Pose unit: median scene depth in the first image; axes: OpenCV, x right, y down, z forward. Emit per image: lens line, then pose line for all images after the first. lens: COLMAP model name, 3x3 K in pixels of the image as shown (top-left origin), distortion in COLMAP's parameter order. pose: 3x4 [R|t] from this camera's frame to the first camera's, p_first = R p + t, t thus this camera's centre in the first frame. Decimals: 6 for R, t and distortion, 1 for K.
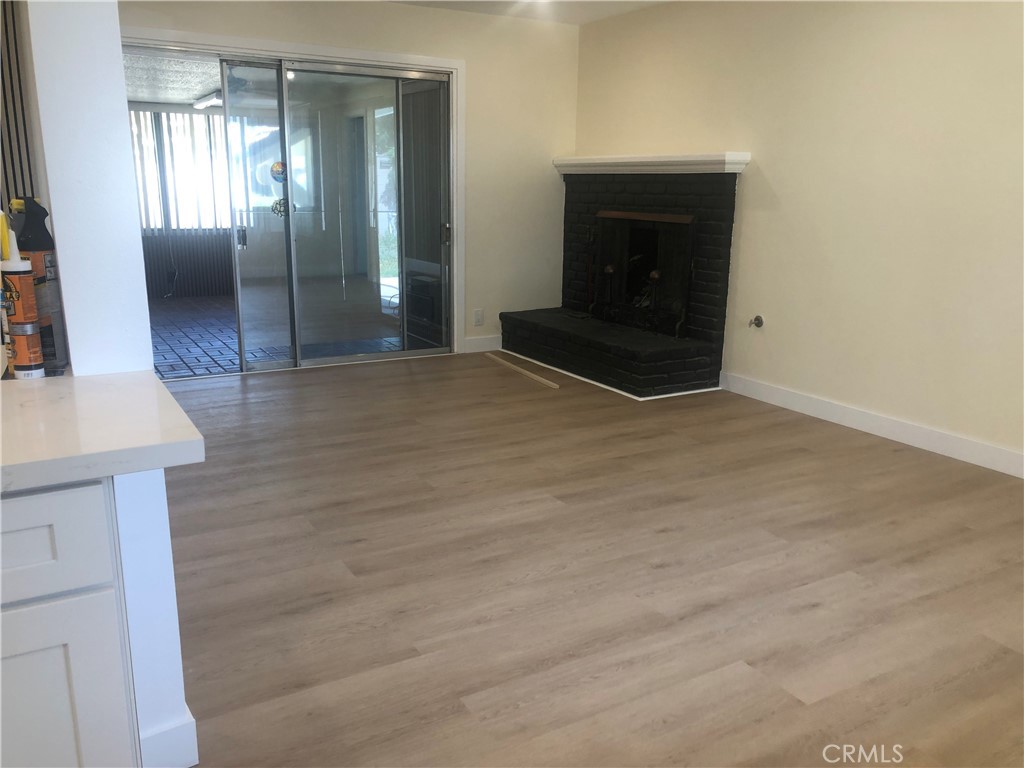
lens RADIAL K [[833.9, 0, 518.0], [0, 833.9, 384.7], [0, 0, 1]] dist [0.068088, -0.096031]
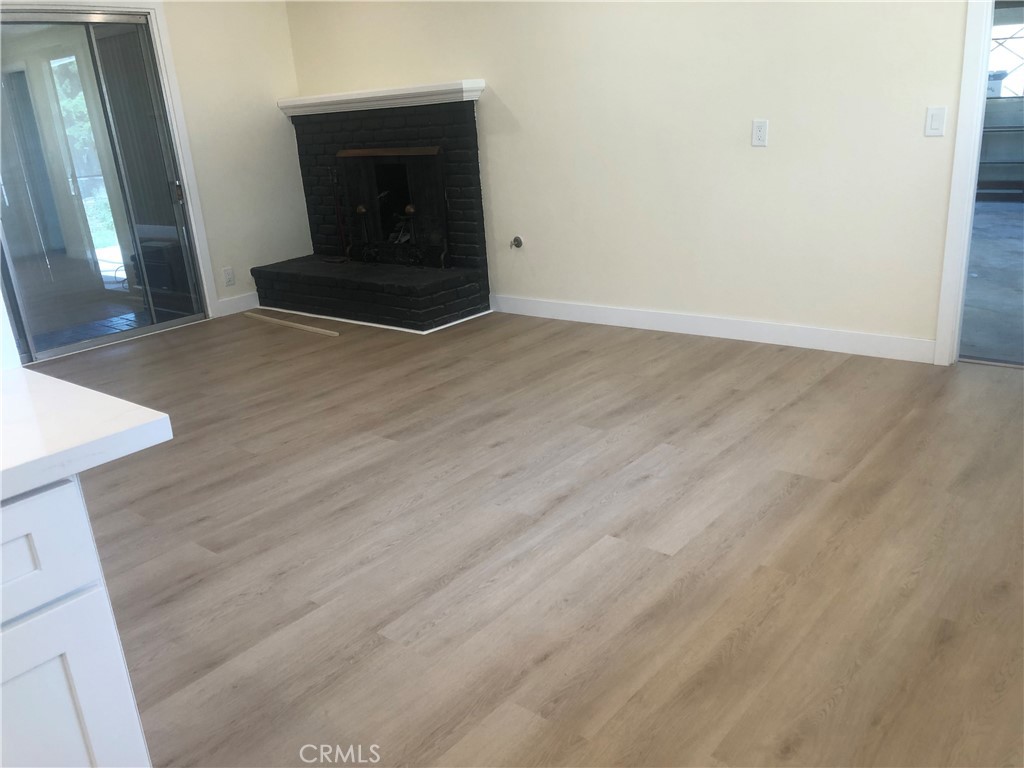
lens RADIAL K [[833.9, 0, 518.0], [0, 833.9, 384.7], [0, 0, 1]] dist [0.068088, -0.096031]
pose [[0.936776, -0.183728, 0.297817, -0.095594], [0.162042, 0.982087, 0.096166, 0.000677], [-0.310150, -0.041827, 0.949767, -0.016422]]
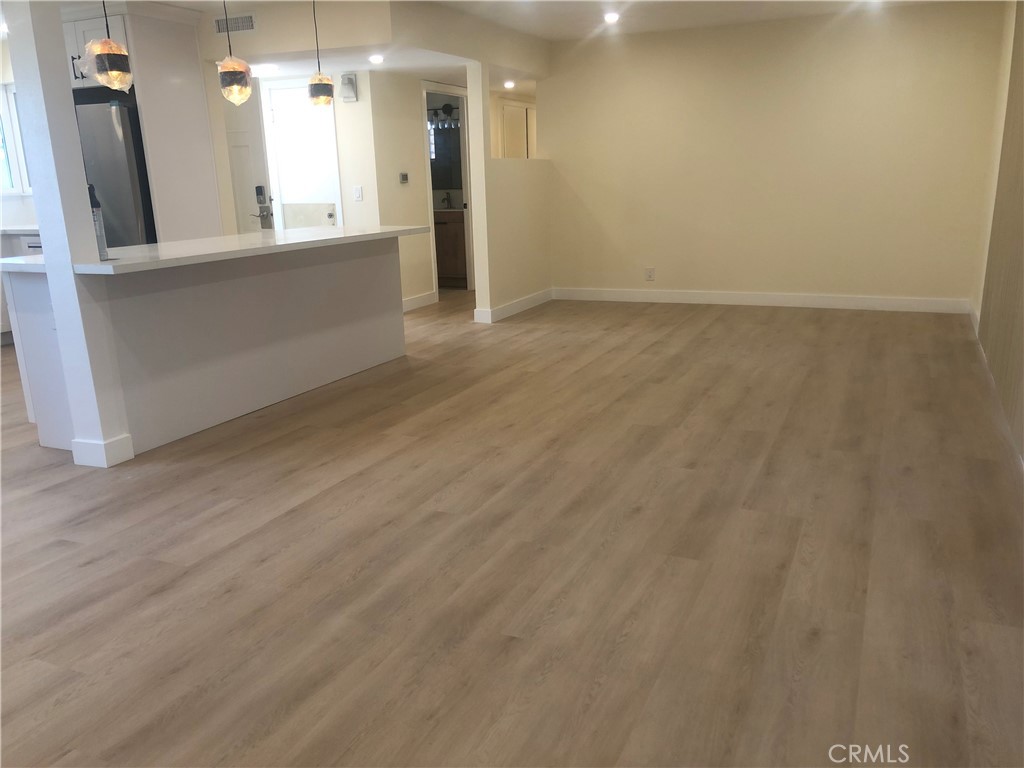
lens RADIAL K [[833.9, 0, 518.0], [0, 833.9, 384.7], [0, 0, 1]] dist [0.068088, -0.096031]
pose [[-0.815324, 0.147623, -0.559870, -0.074964], [-0.118789, 0.903736, 0.411280, -0.379230], [0.566689, 0.401833, -0.719301, 1.637422]]
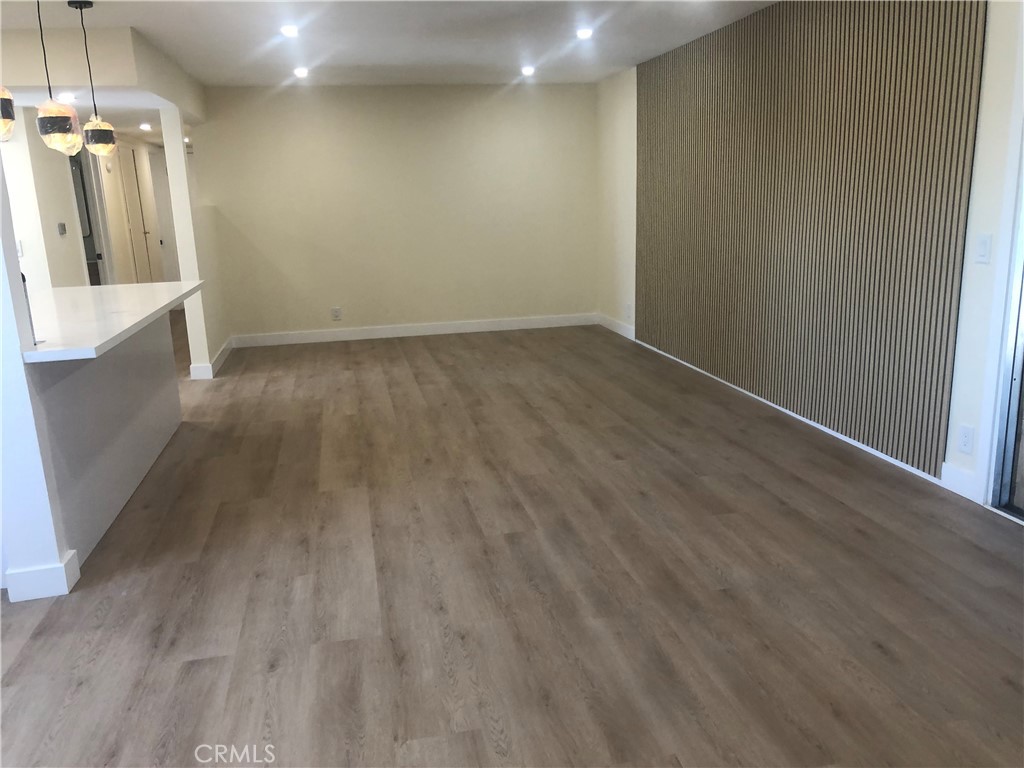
lens RADIAL K [[833.9, 0, 518.0], [0, 833.9, 384.7], [0, 0, 1]] dist [0.068088, -0.096031]
pose [[-0.316940, 0.207633, -0.925439, 0.402080], [-0.189846, 0.942108, 0.276391, -0.319107], [0.929251, 0.263290, -0.259174, 1.210611]]
